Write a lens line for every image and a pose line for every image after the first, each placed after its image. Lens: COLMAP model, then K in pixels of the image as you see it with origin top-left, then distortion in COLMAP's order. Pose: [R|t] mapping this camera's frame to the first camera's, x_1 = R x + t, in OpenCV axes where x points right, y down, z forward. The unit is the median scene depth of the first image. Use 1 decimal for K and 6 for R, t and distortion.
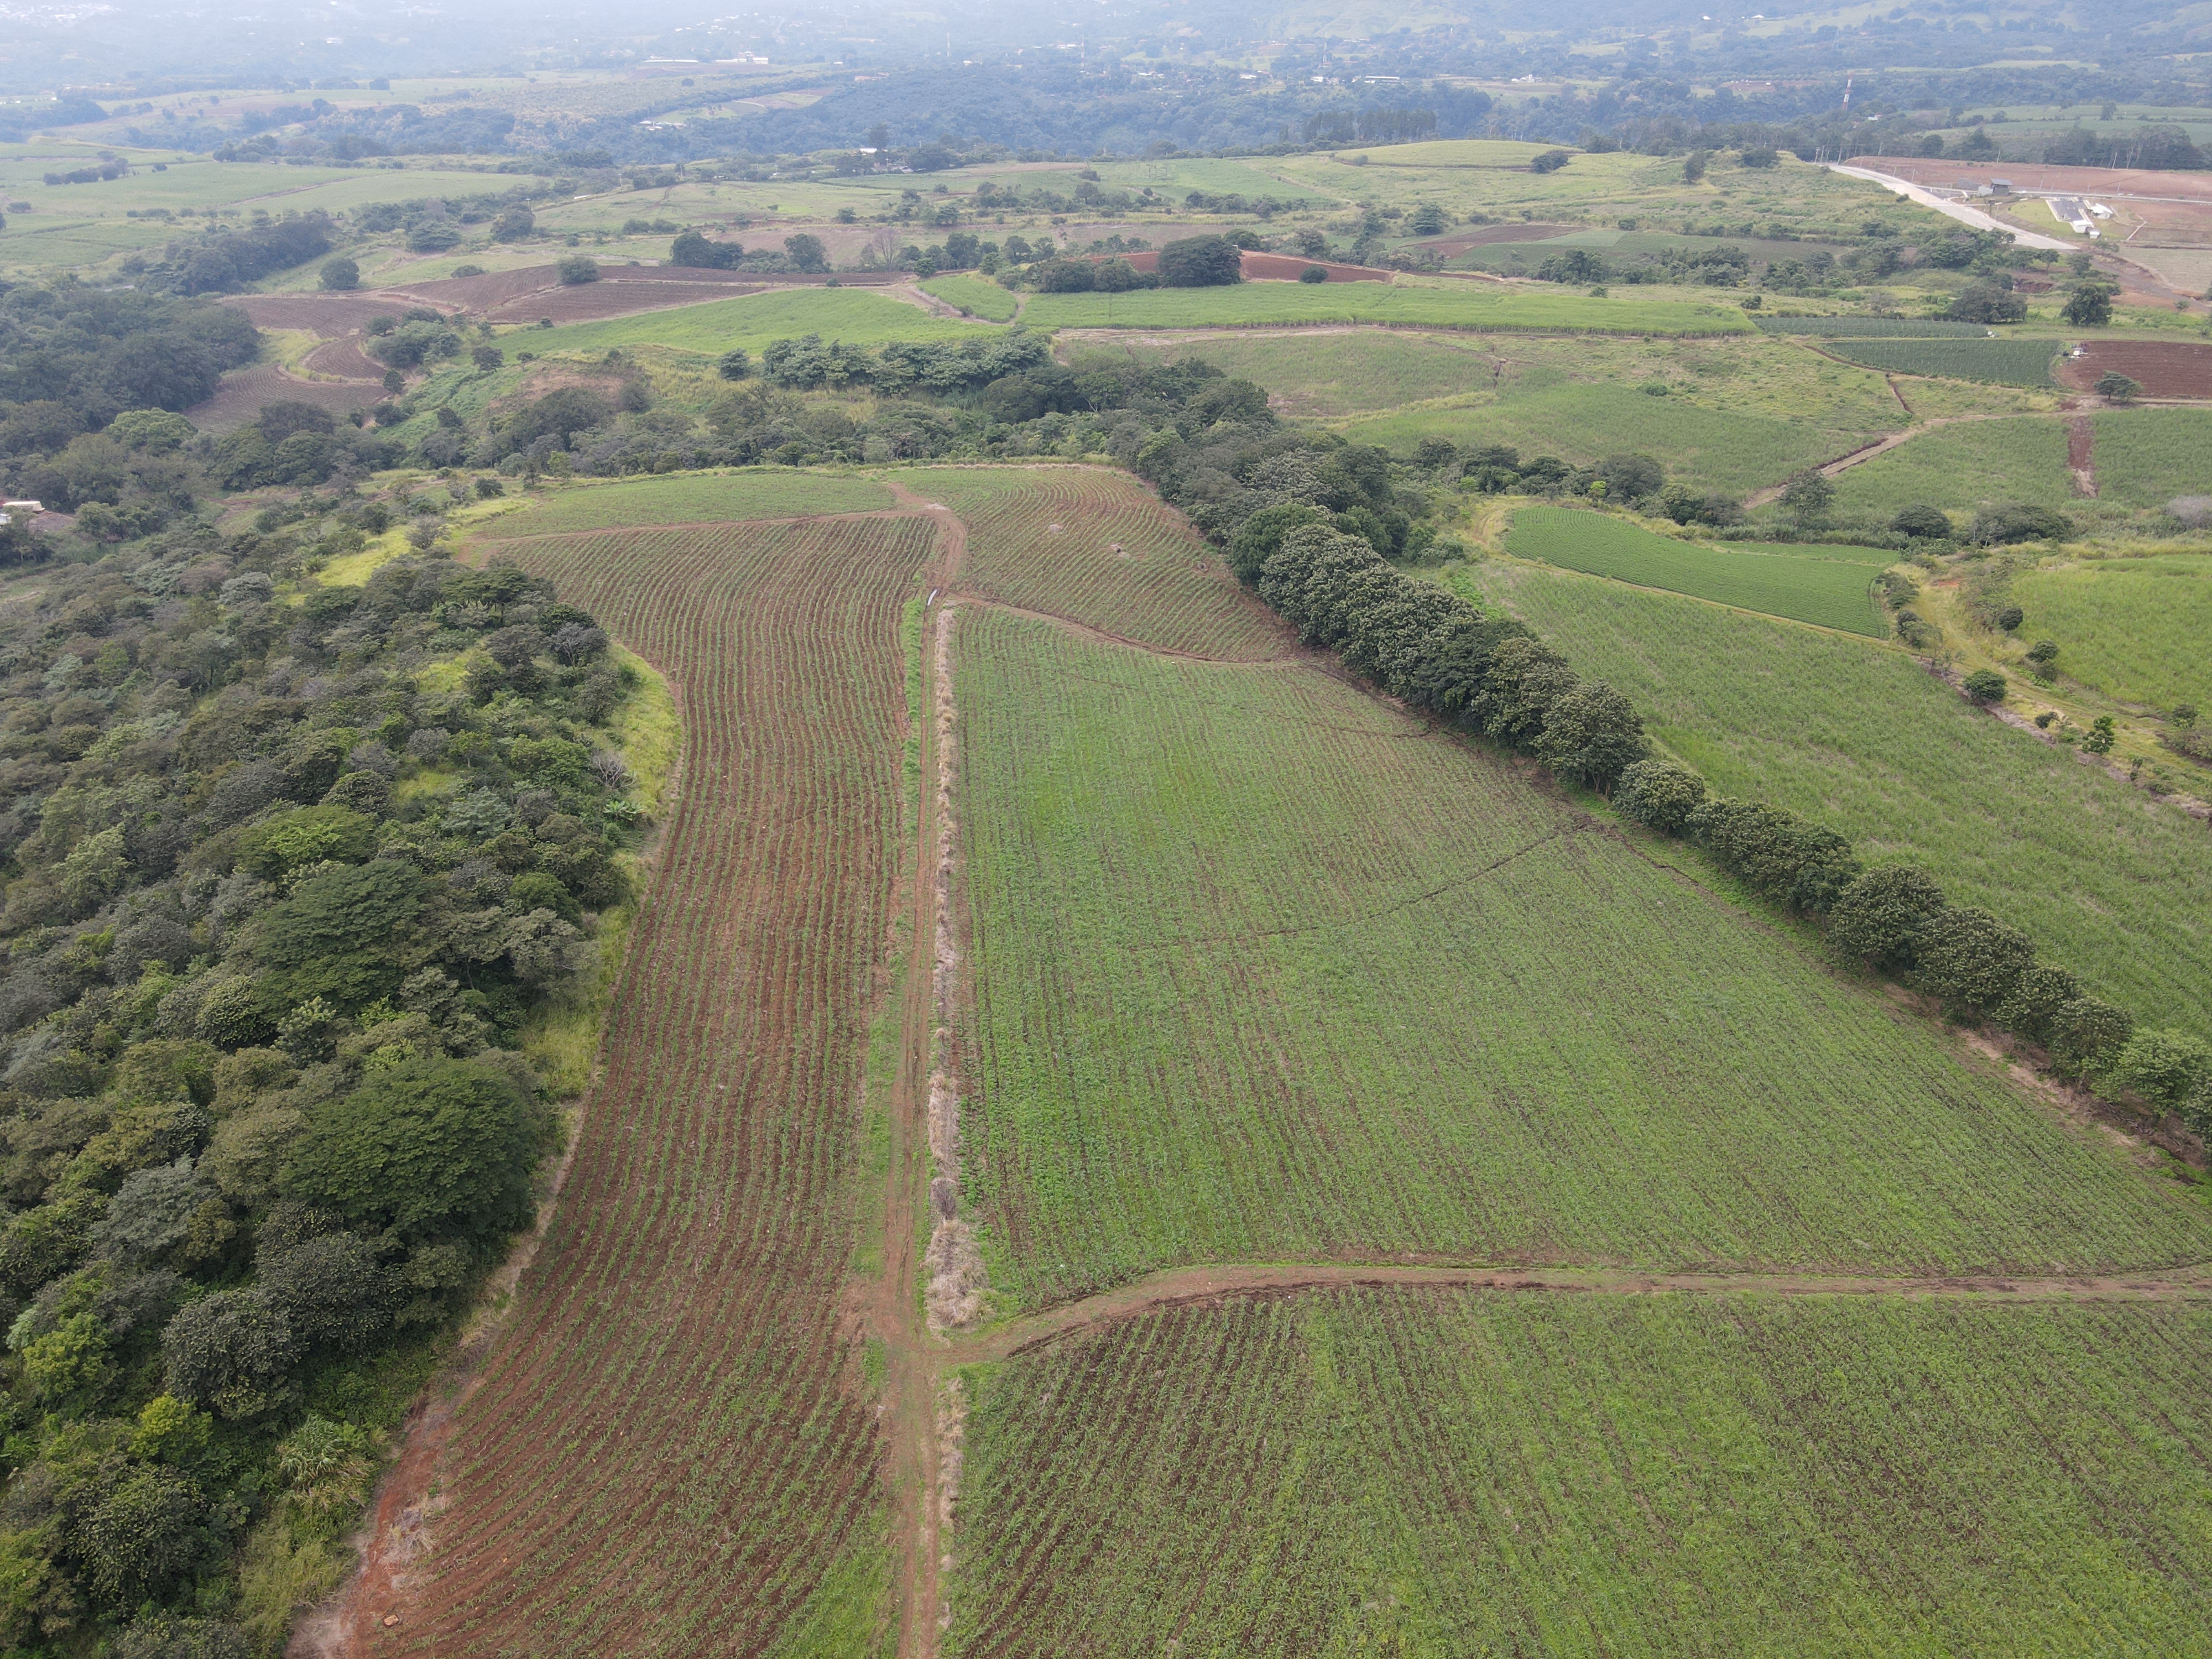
lens RADIAL K [[1623.6, 0, 1123.9], [0, 1623.6, 835.5], [0, 0, 1]] dist [0.005093, 0.016168]
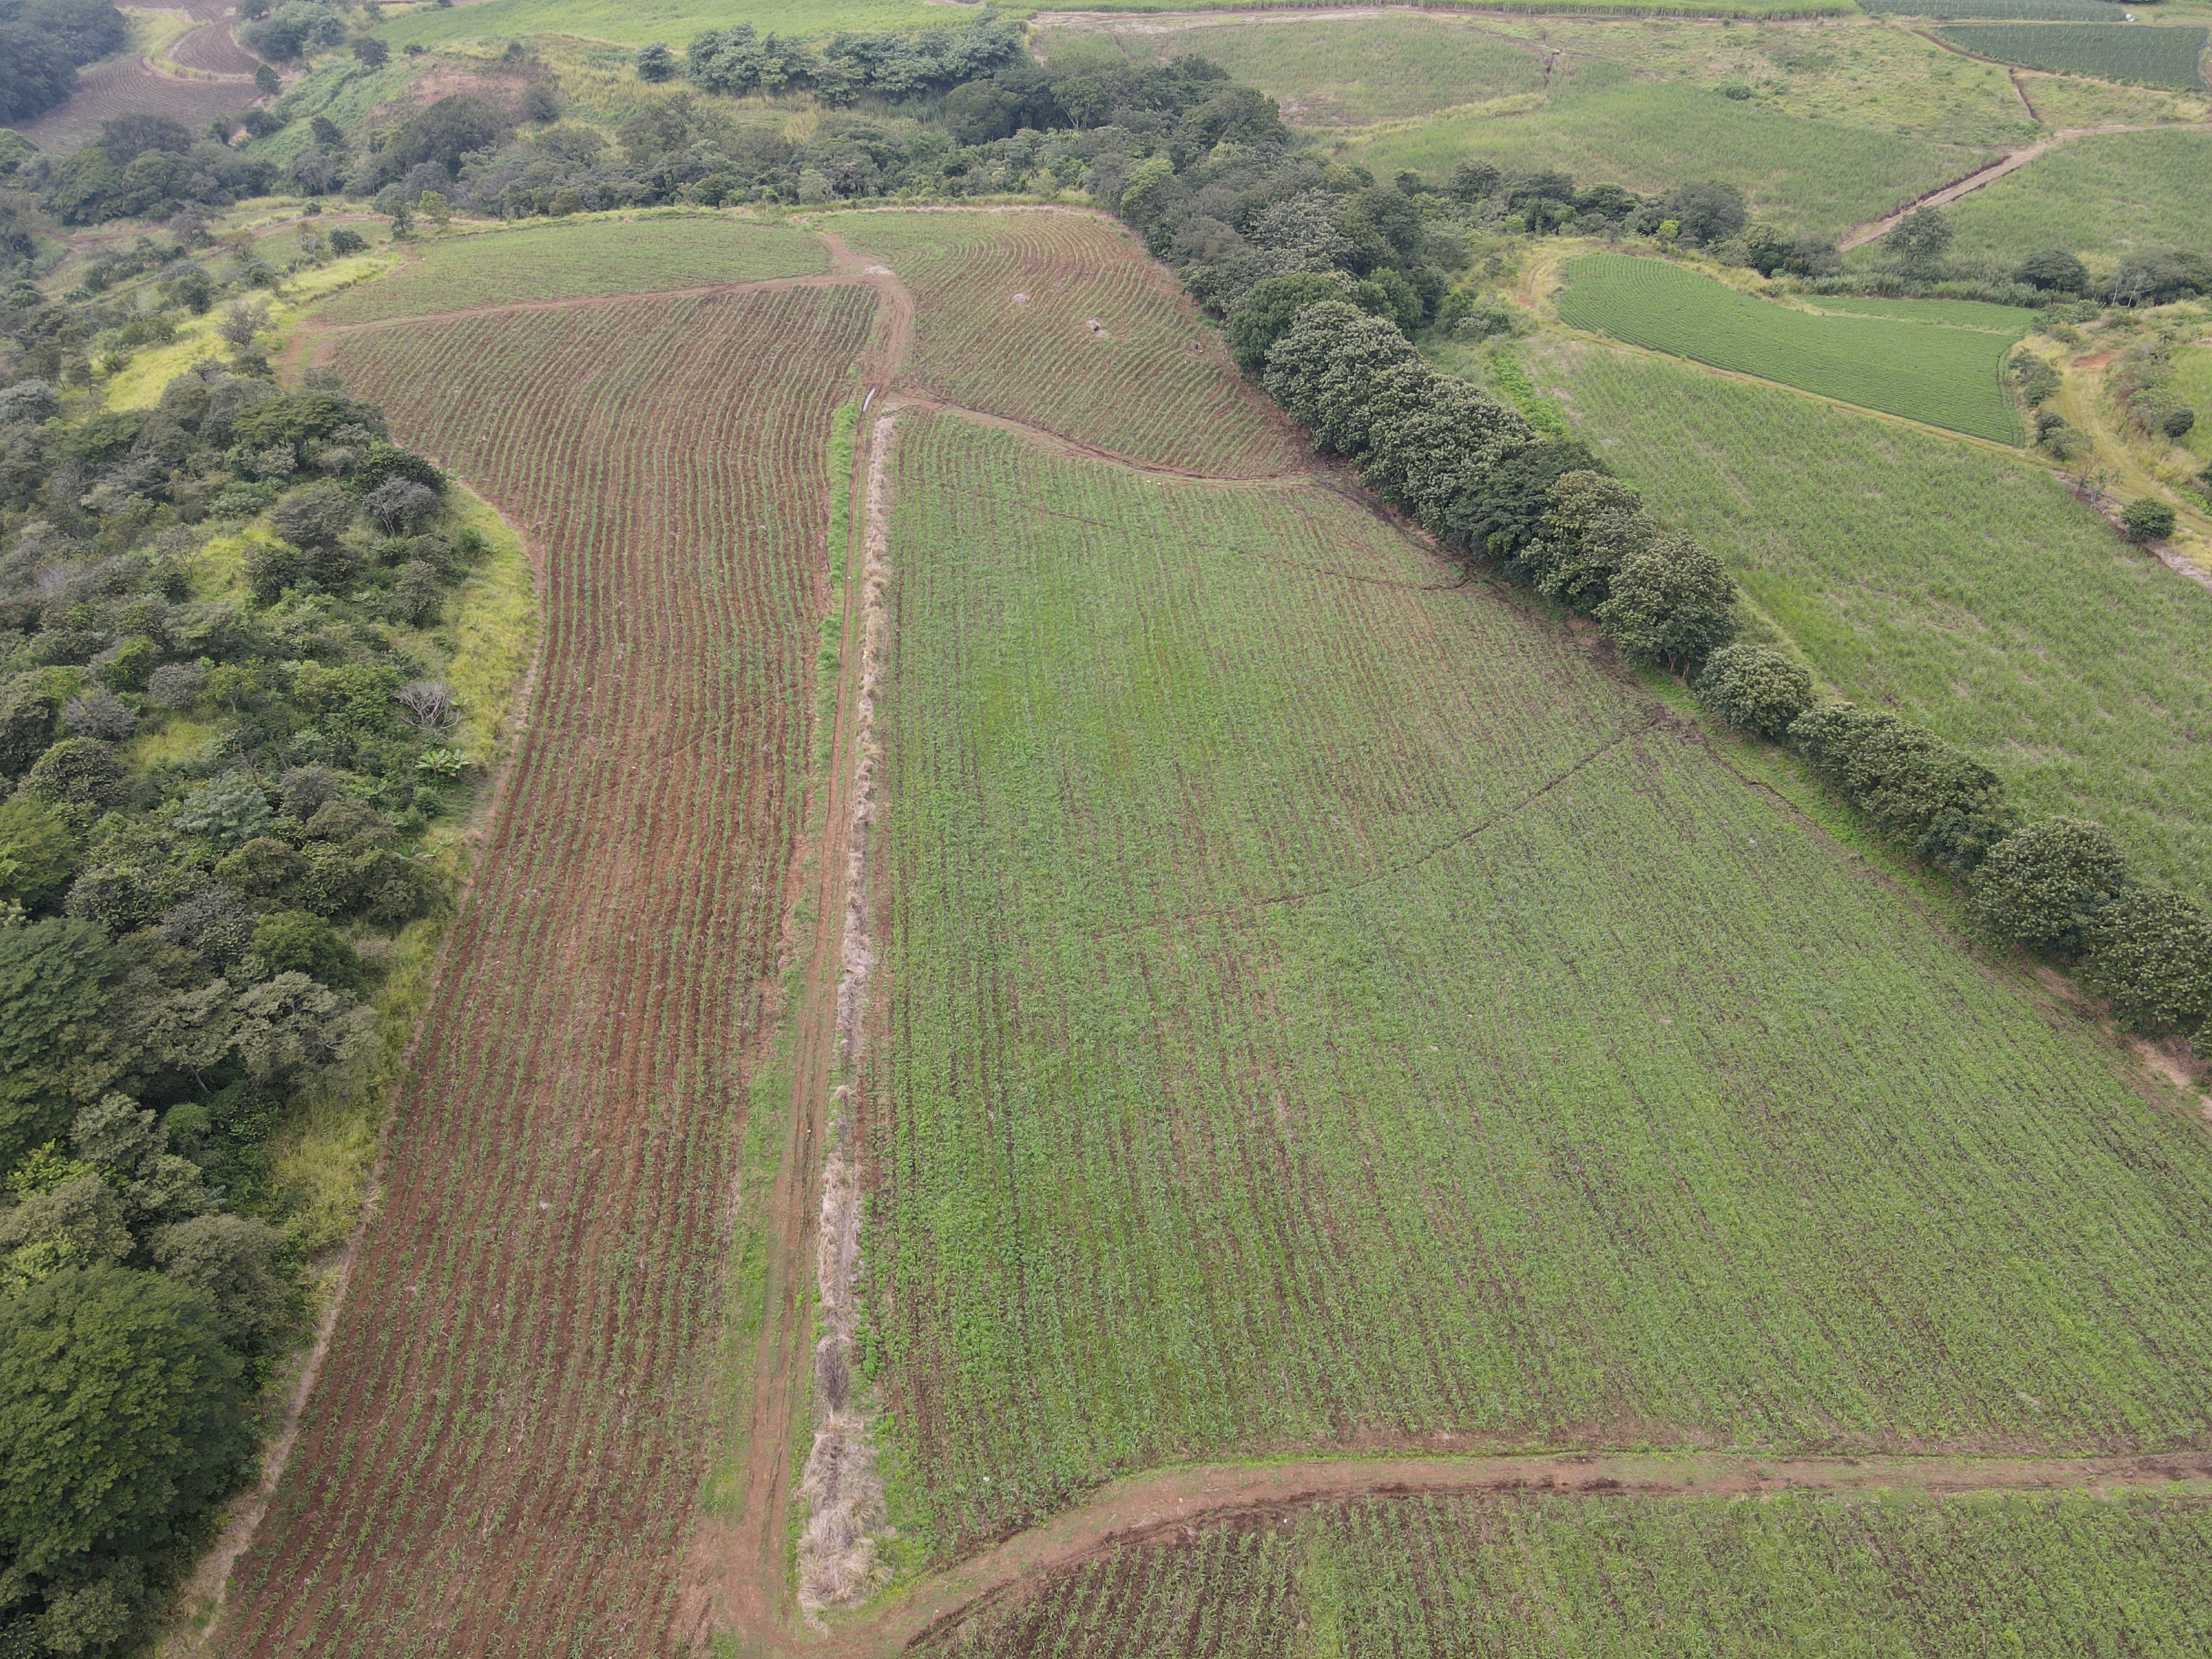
lens RADIAL K [[1623.6, 0, 1123.9], [0, 1623.6, 835.5], [0, 0, 1]] dist [0.005093, 0.016168]
pose [[0.999990, -0.003051, -0.003414, 0.008149], [0.003626, 0.983026, 0.183430, -0.046246], [0.002796, -0.183440, 0.983027, 0.084837]]
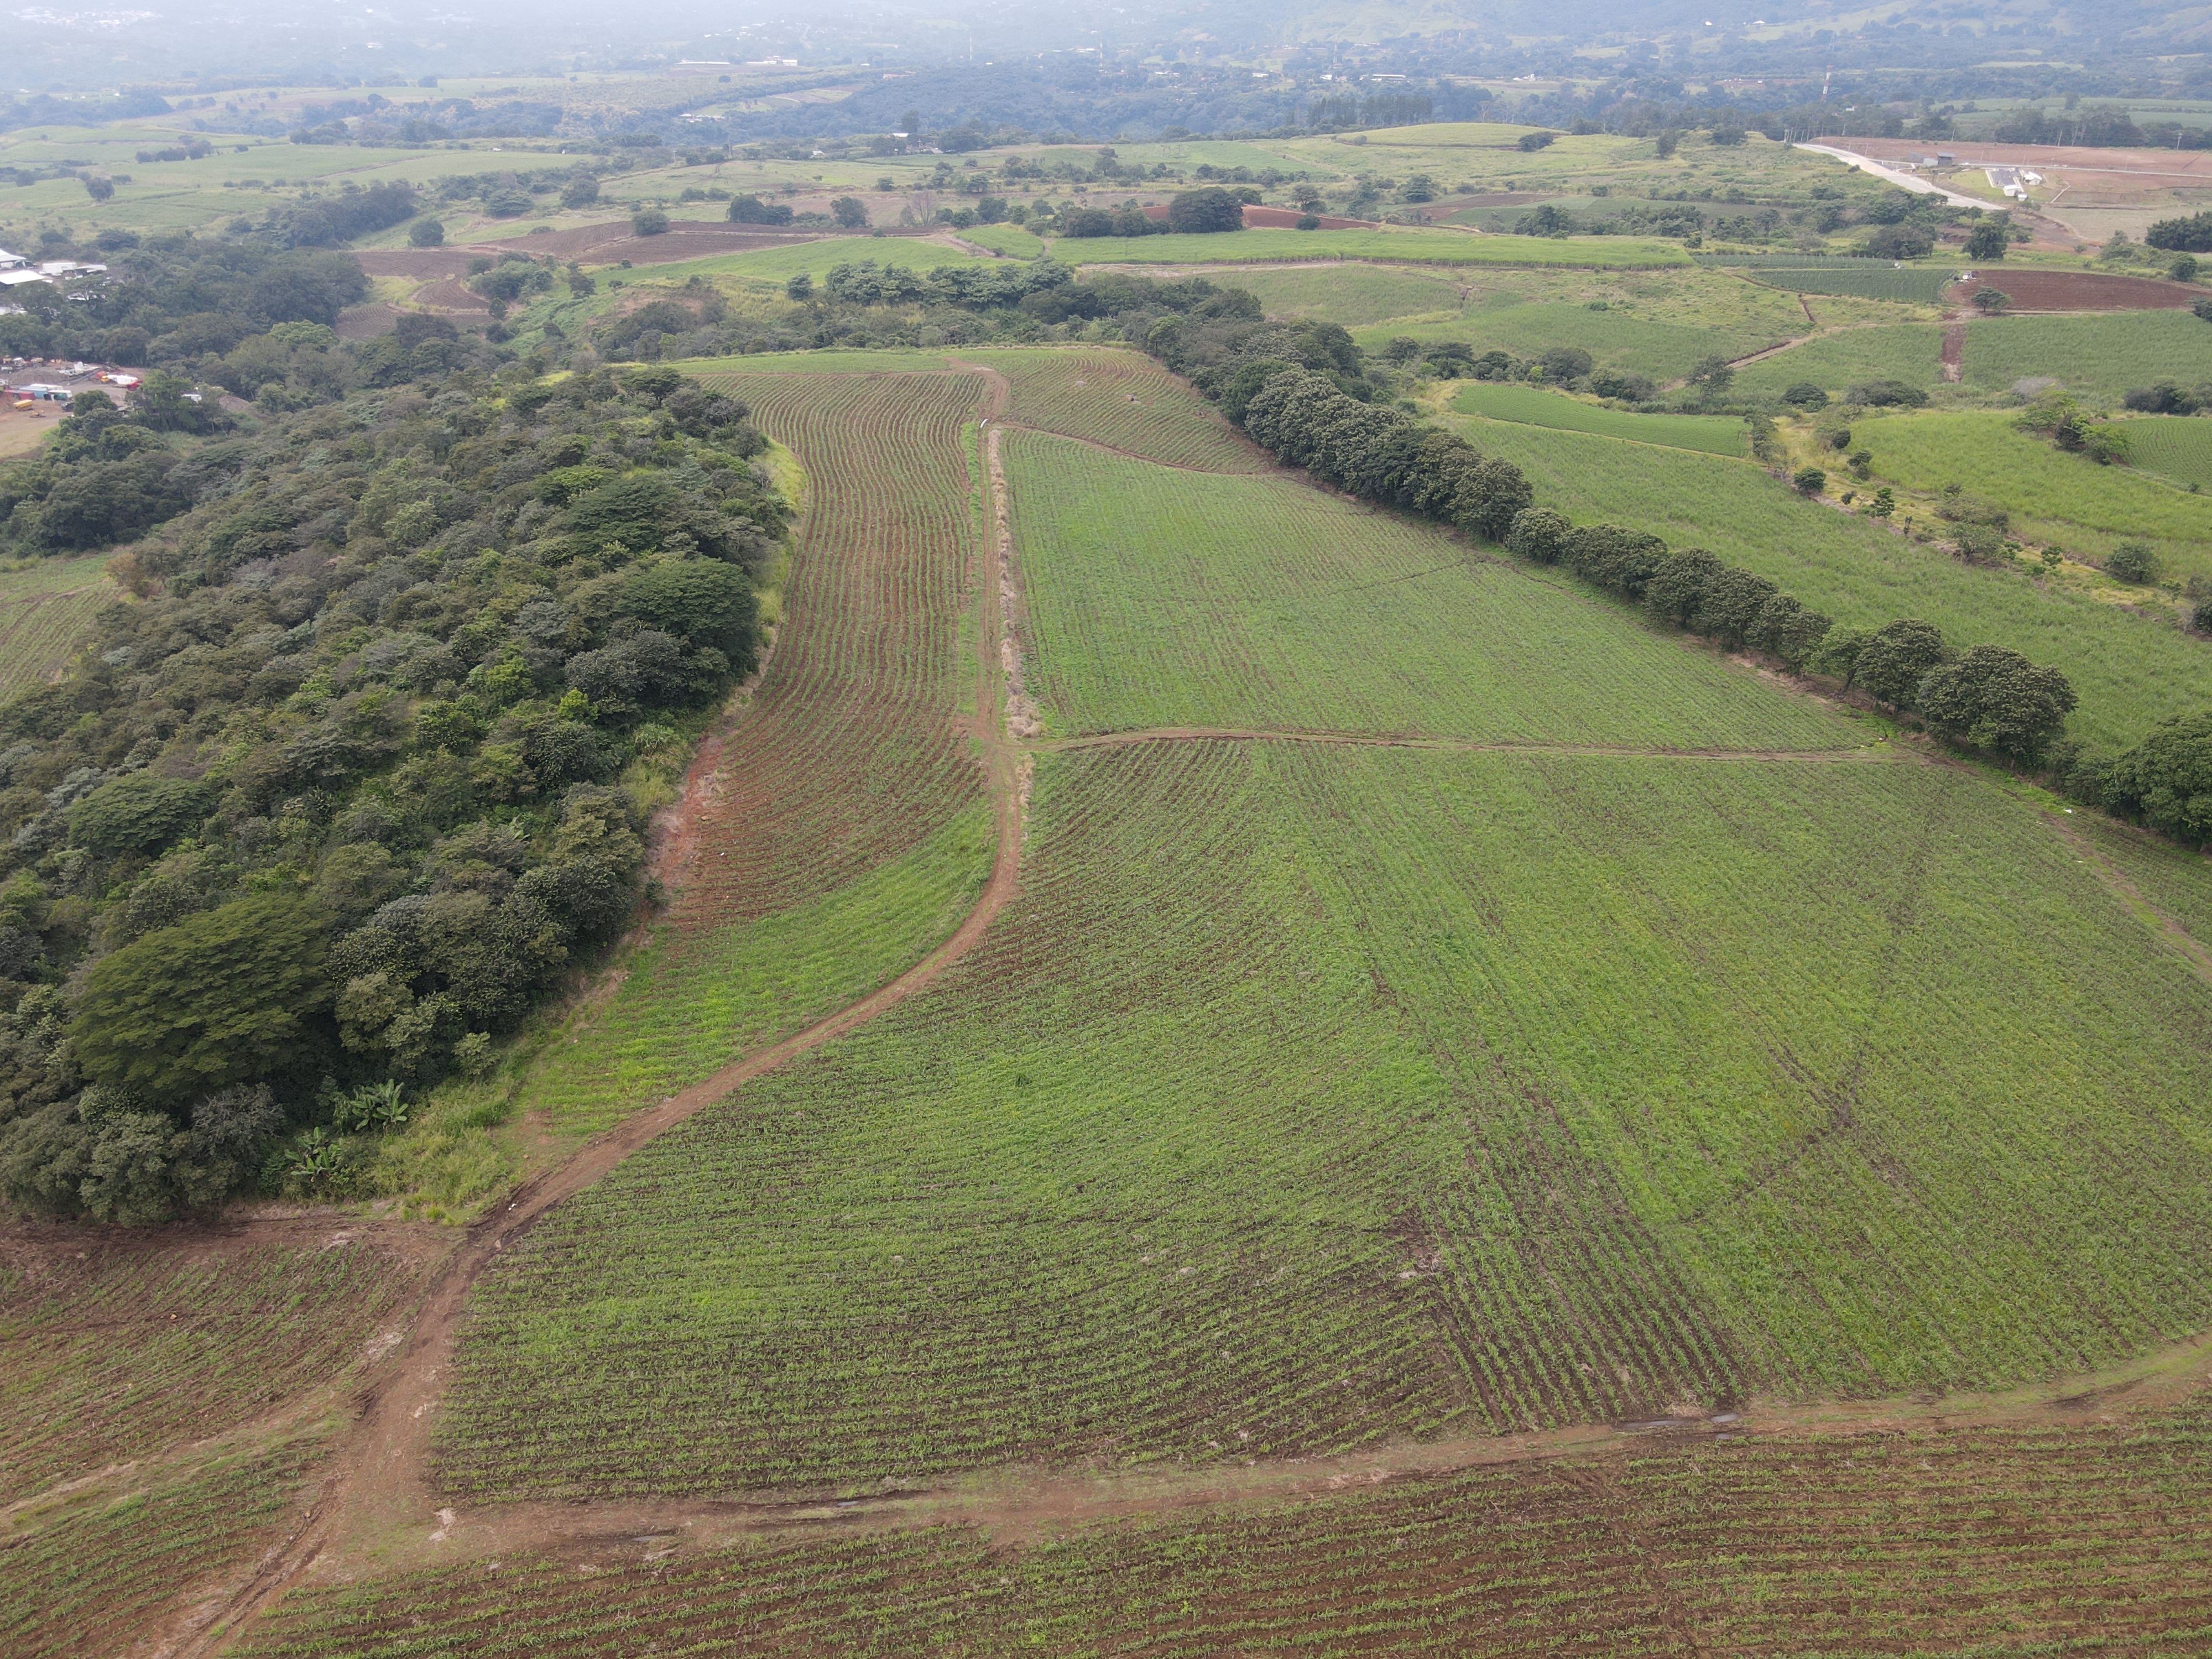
lens RADIAL K [[1623.6, 0, 1123.9], [0, 1623.6, 835.5], [0, 0, 1]] dist [0.005093, 0.016168]
pose [[0.999951, 0.005433, -0.008286, 0.001470], [-0.005490, 0.999962, -0.006825, 0.104777], [0.008248, 0.006870, 0.999942, -0.146636]]
